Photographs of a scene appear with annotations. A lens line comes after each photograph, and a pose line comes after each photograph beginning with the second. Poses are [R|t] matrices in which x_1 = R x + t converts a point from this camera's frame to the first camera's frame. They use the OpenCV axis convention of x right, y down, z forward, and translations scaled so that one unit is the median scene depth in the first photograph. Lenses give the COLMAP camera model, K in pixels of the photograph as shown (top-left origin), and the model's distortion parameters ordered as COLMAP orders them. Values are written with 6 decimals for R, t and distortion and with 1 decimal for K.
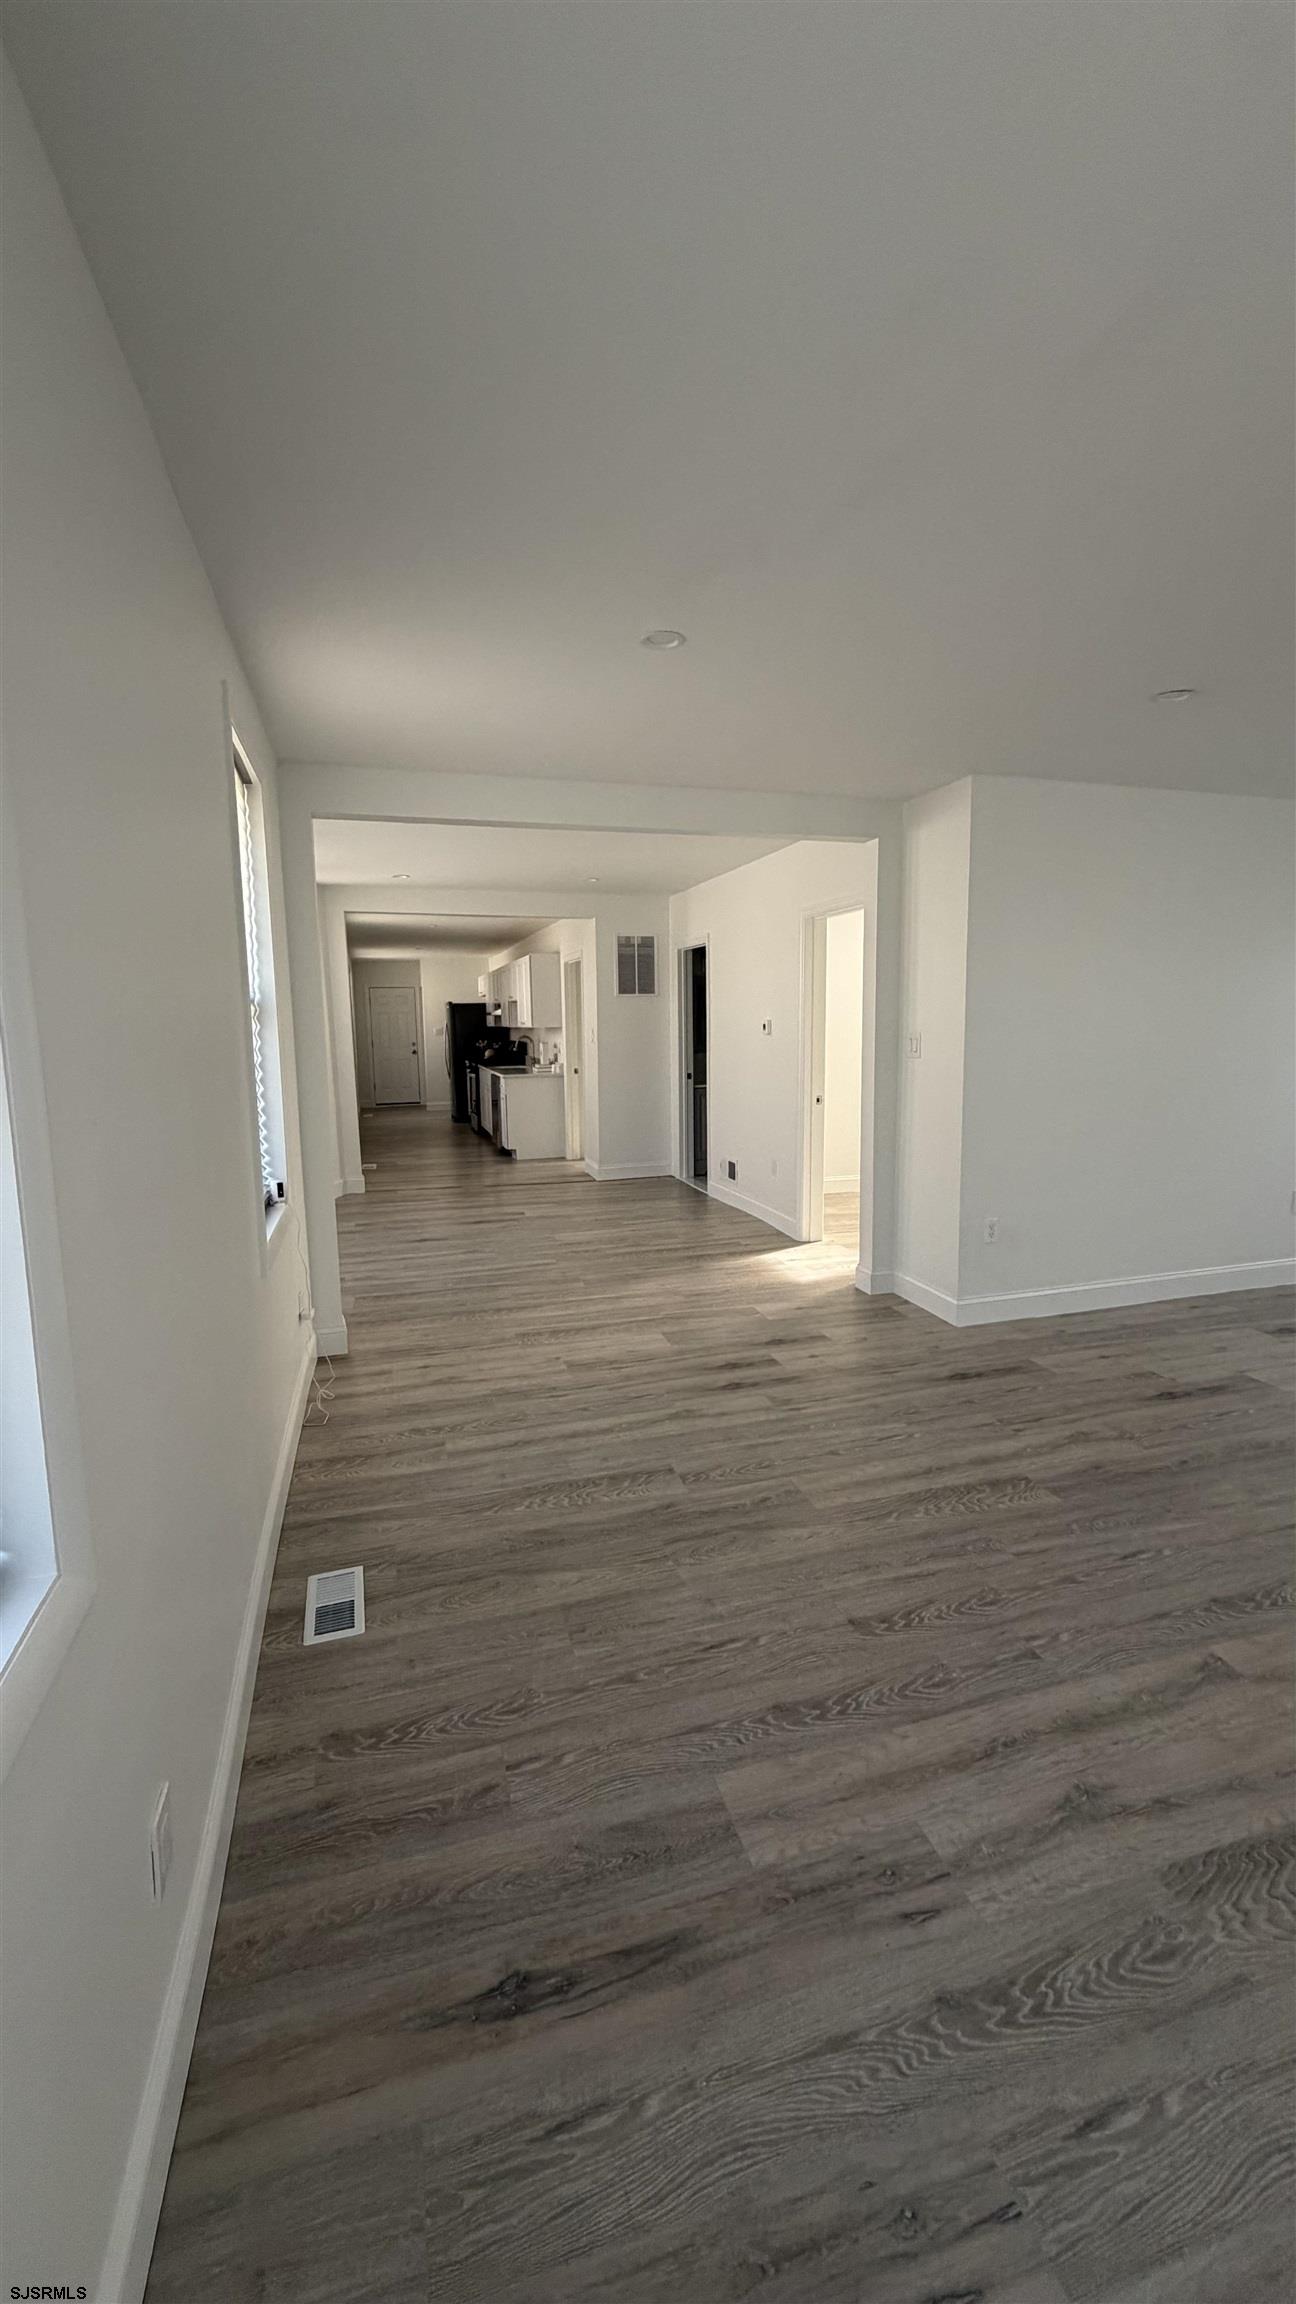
lens RADIAL K [[925.2, 0, 641.9], [0, 925.2, 1143.8], [0, 0, 1]] dist [0.001328, -0.000249]
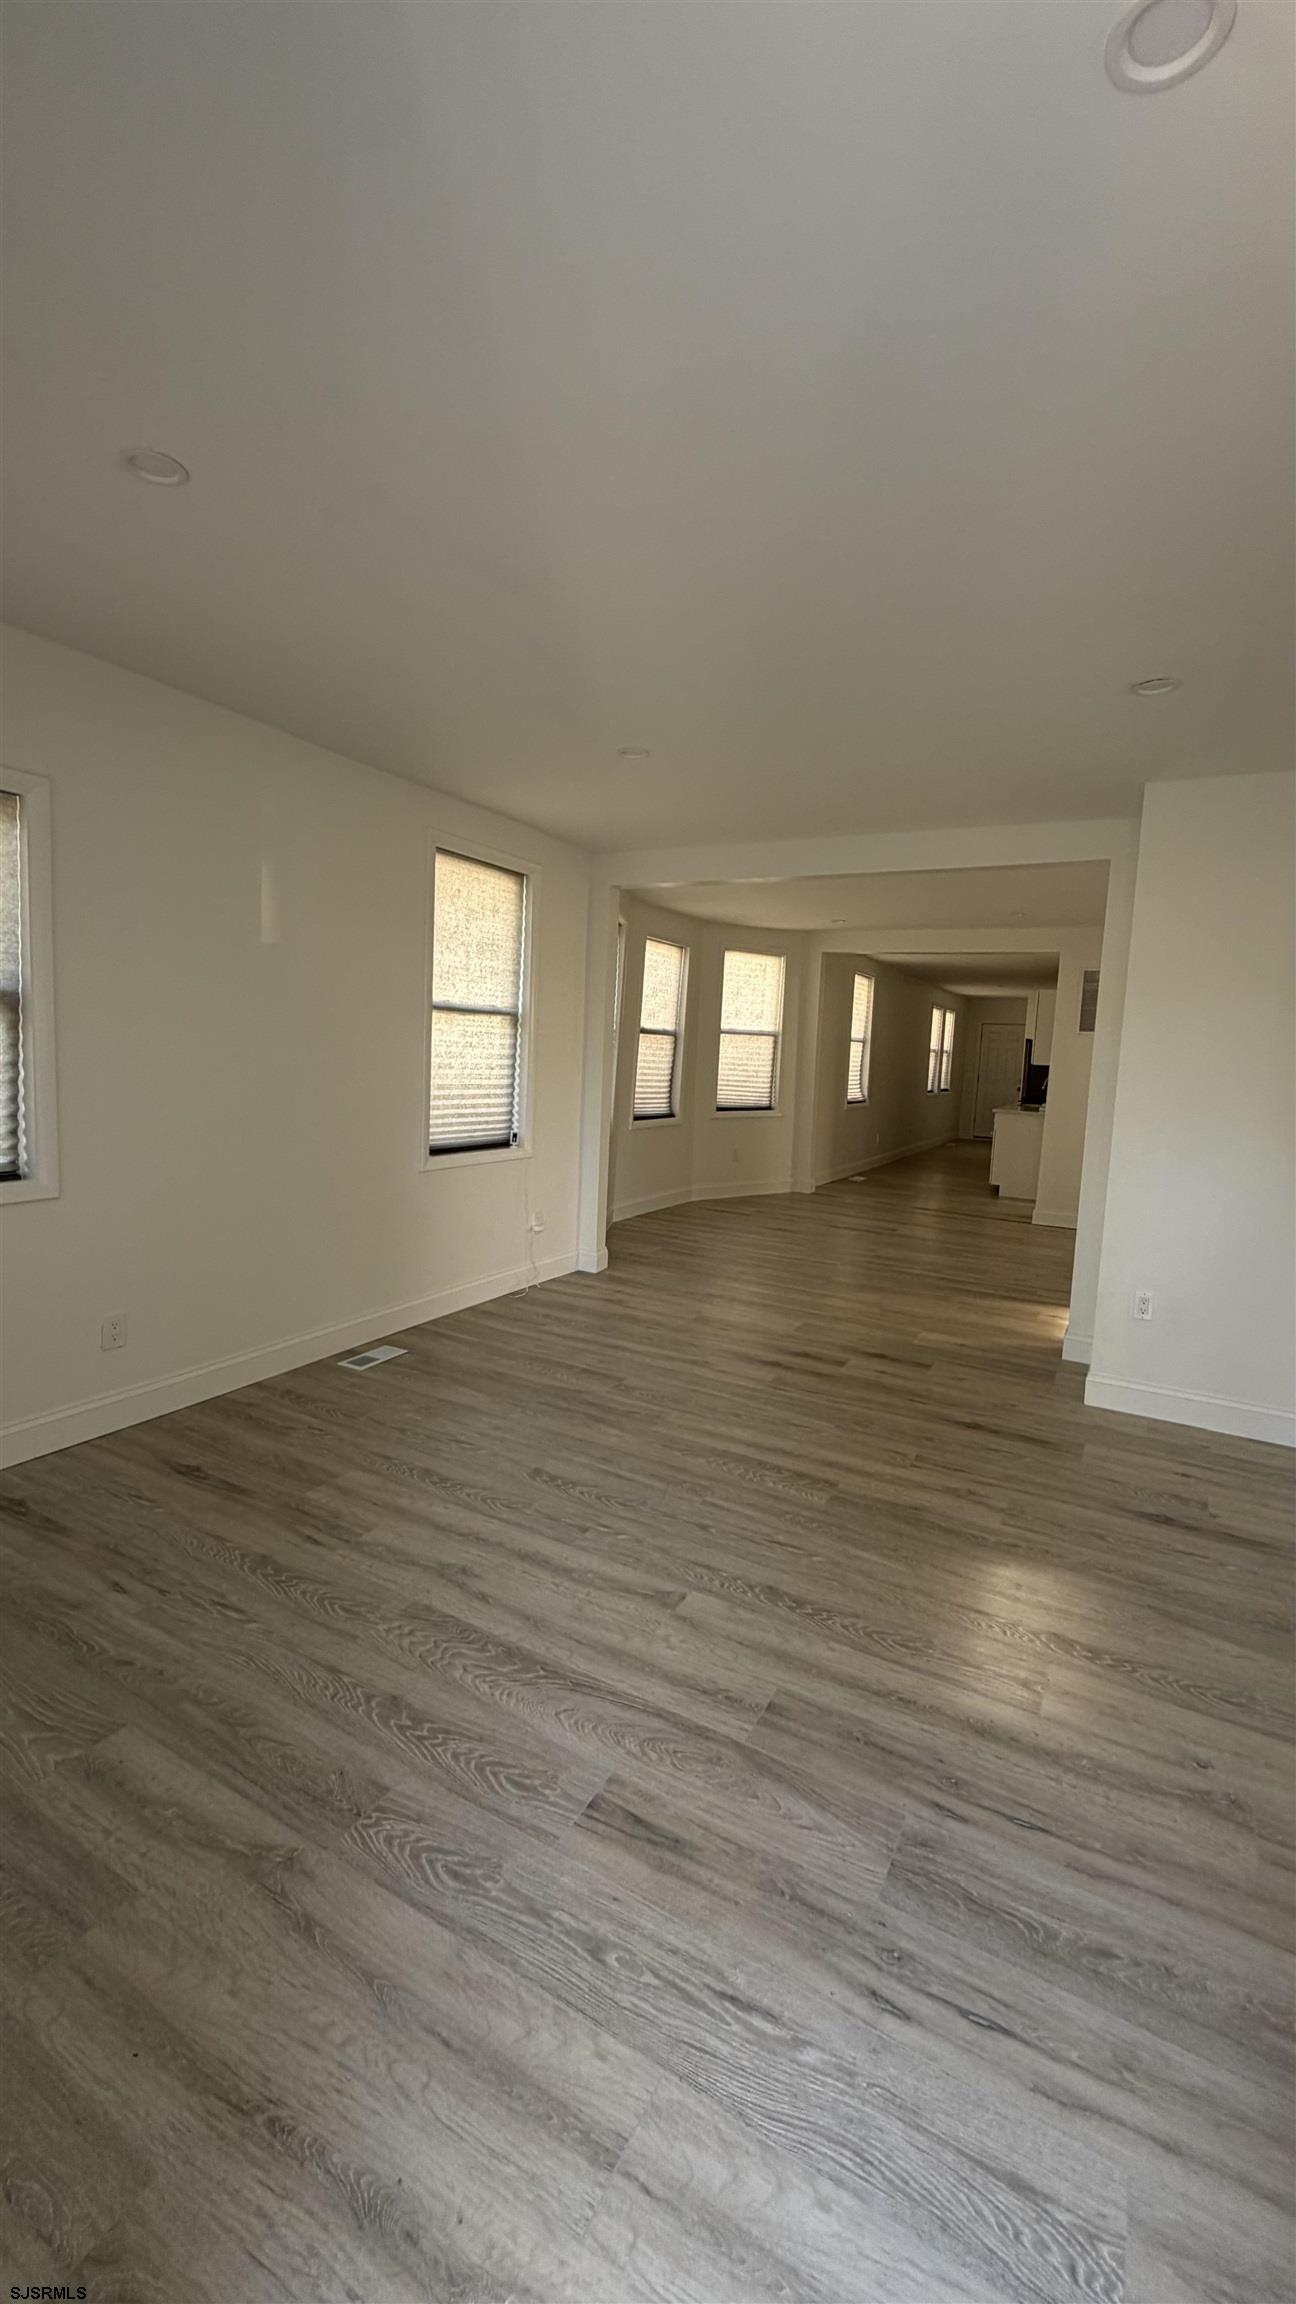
lens RADIAL K [[925.2, 0, 627.9], [0, 925.2, 1136.0], [0, 0, 1]] dist [0.001328, -0.000249]
pose [[0.687937, 0.114927, -0.716613, 0.913205], [-0.151730, 0.988339, 0.012847, 0.002749], [0.709733, 0.099893, 0.697352, 0.085206]]
